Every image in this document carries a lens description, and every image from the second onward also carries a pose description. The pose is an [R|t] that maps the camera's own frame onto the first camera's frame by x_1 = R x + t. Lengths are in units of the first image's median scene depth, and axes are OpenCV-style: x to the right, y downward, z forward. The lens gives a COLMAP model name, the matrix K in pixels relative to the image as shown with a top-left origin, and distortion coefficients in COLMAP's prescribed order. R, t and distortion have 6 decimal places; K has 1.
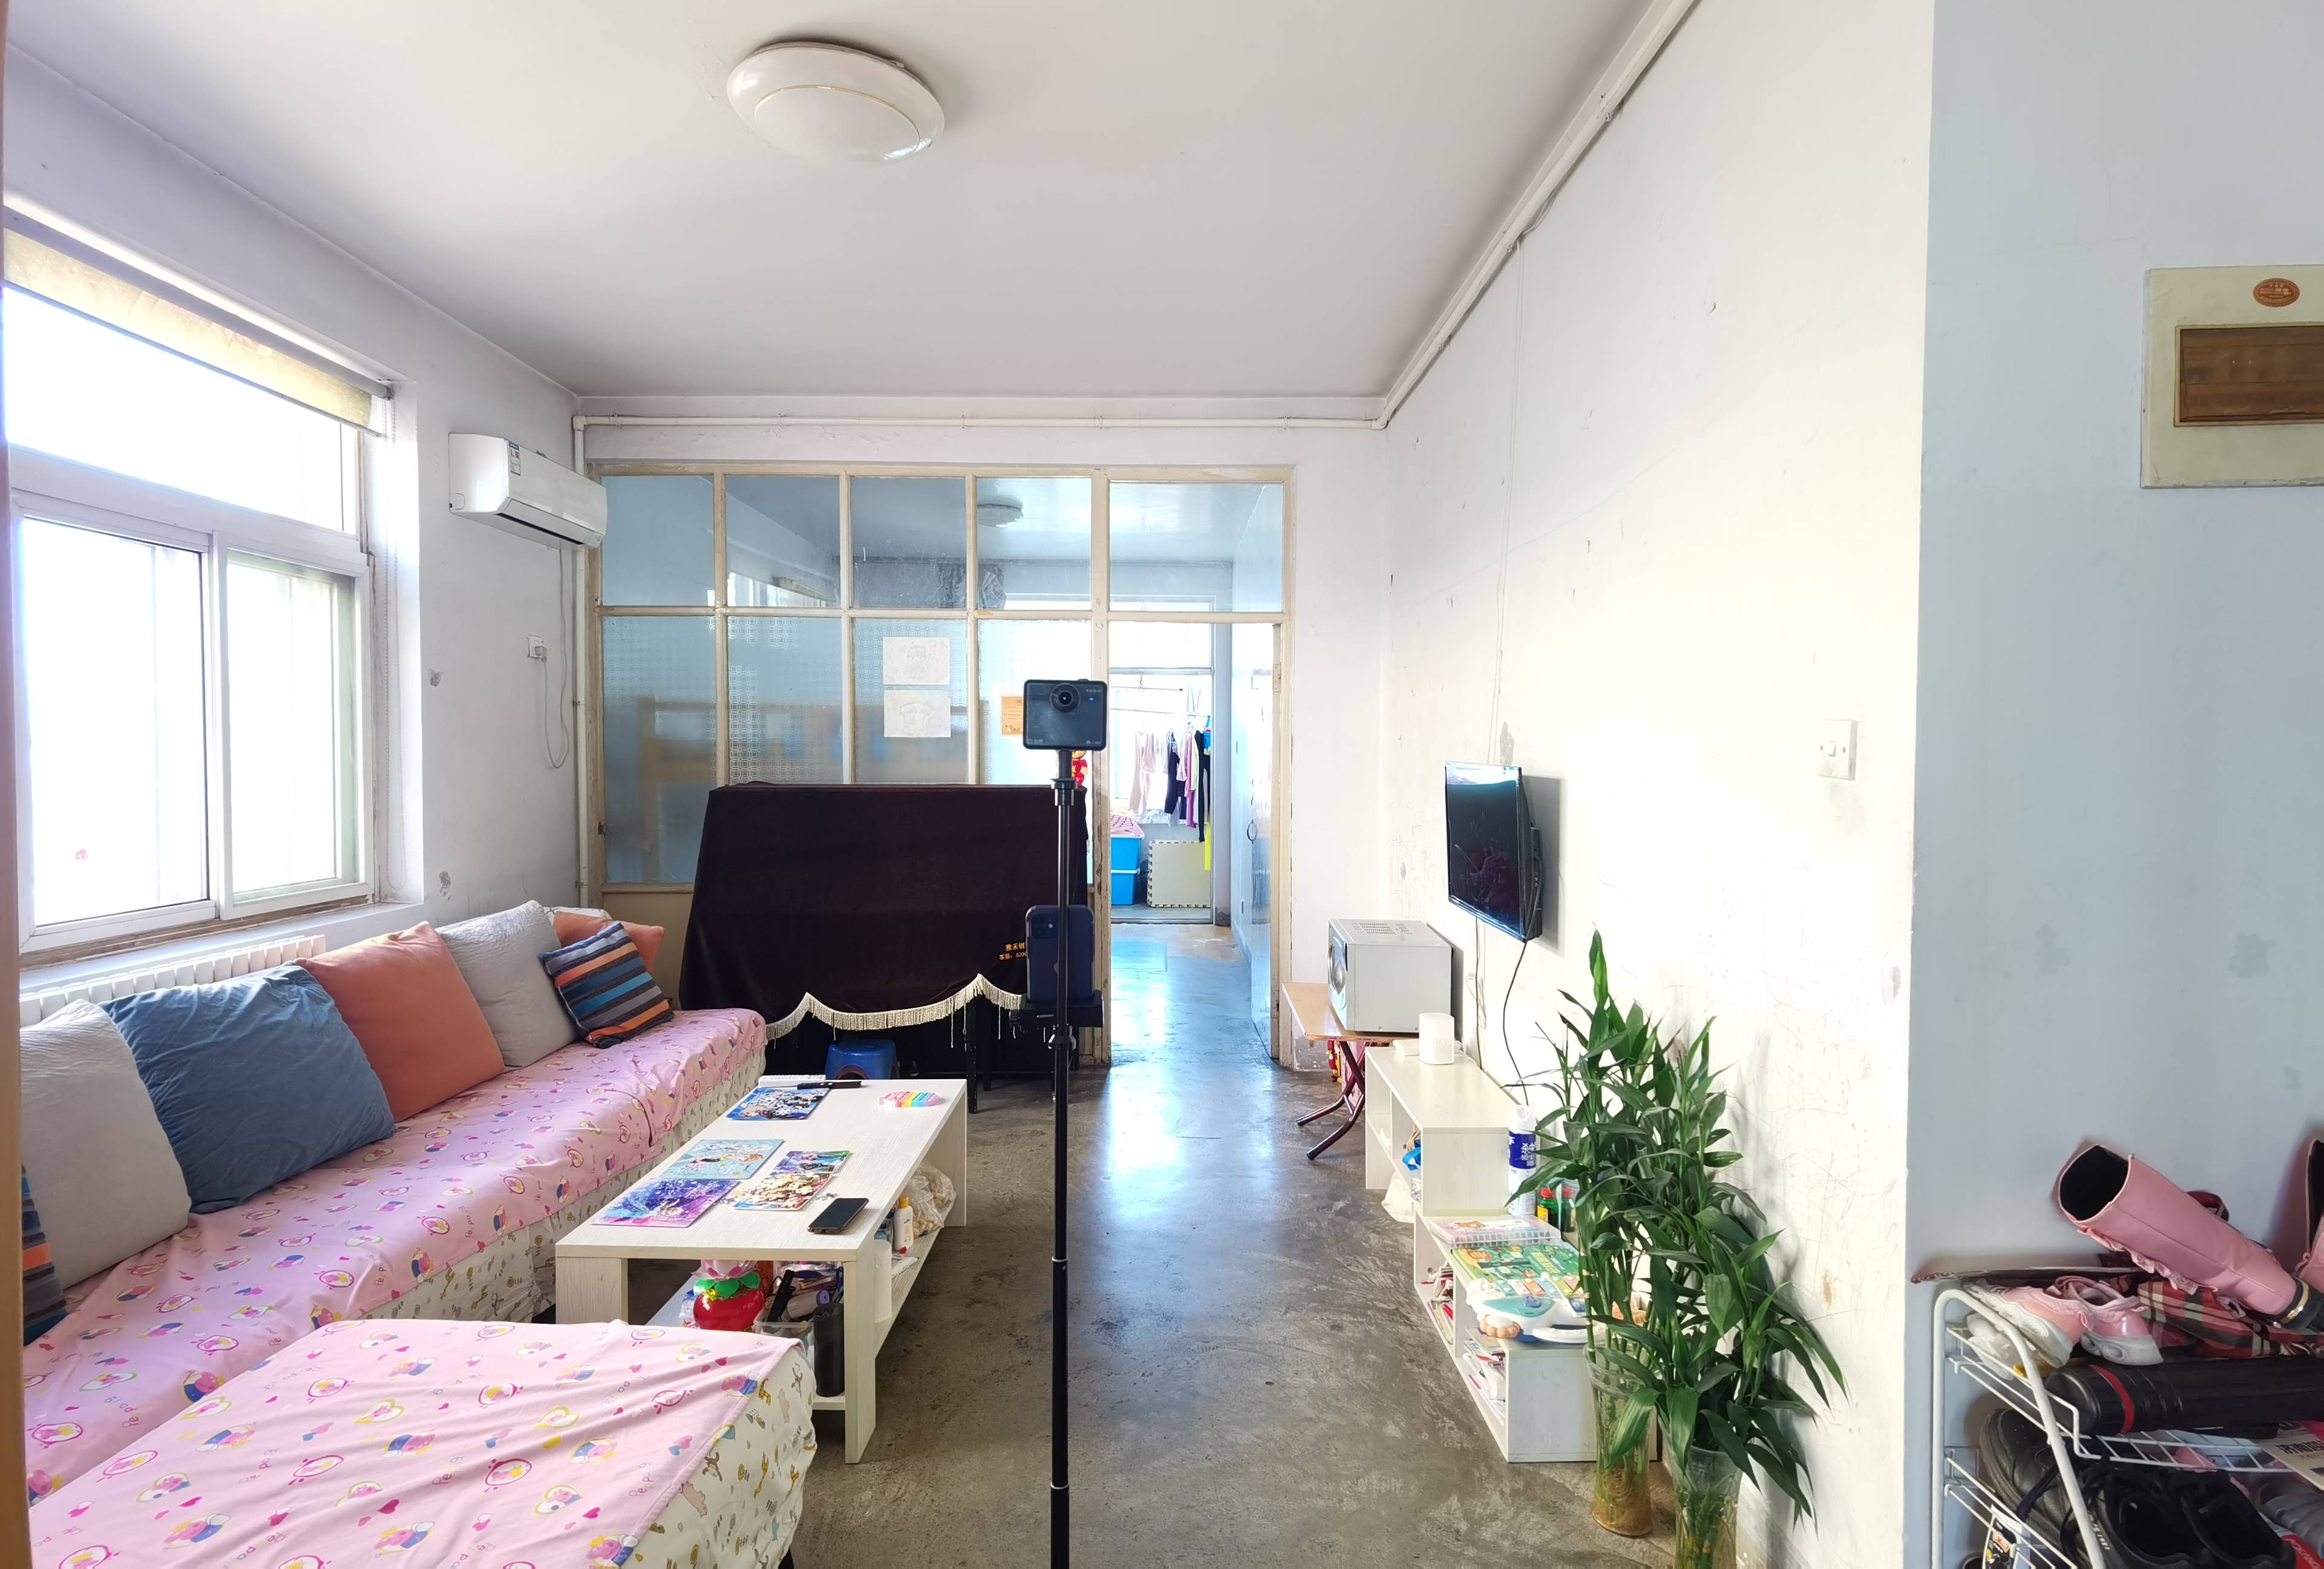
lens RADIAL K [[1178.4, 0, 1158.1], [0, 1178.4, 776.3], [0, 0, 1]] dist [-0.000433, -0.000007]
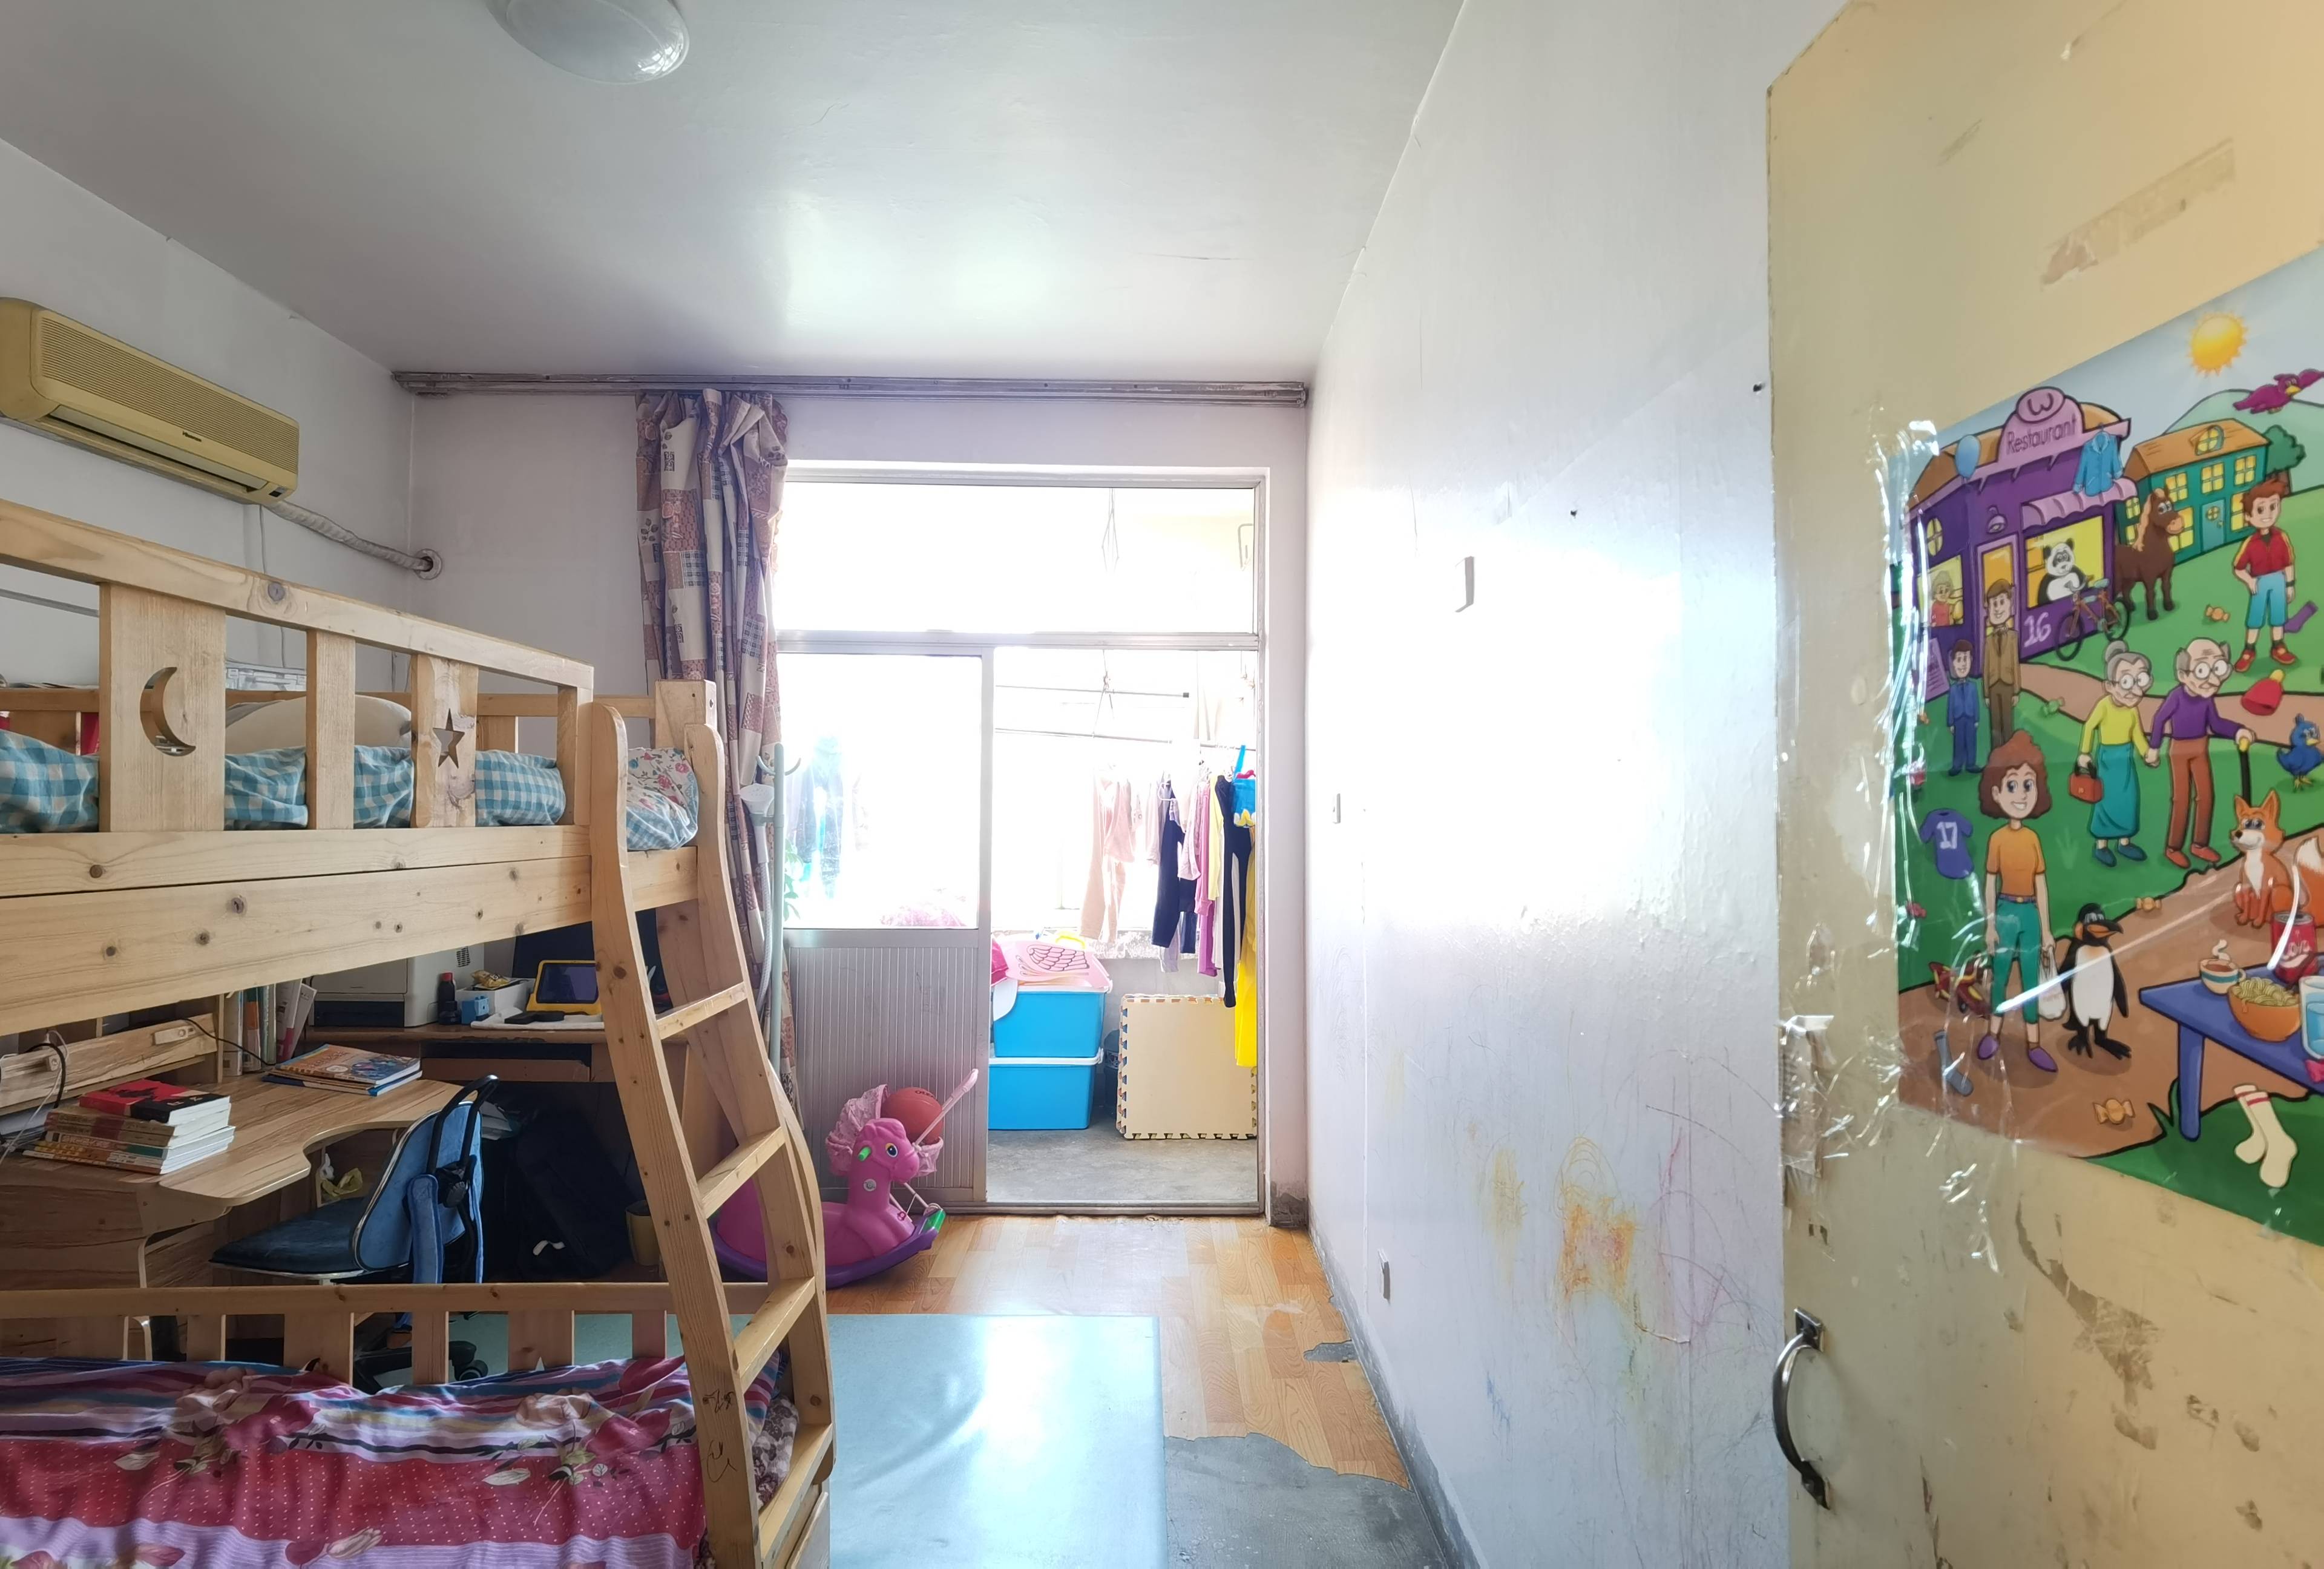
lens RADIAL K [[1178.4, 0, 1161.1], [0, 1178.4, 791.4], [0, 0, 1]] dist [-0.000433, -0.000007]
pose [[0.999899, 0.001641, 0.014131, 0.002089], [-0.001096, 0.999258, -0.038489, -0.013603], [-0.014184, 0.038470, 0.999159, 0.512819]]
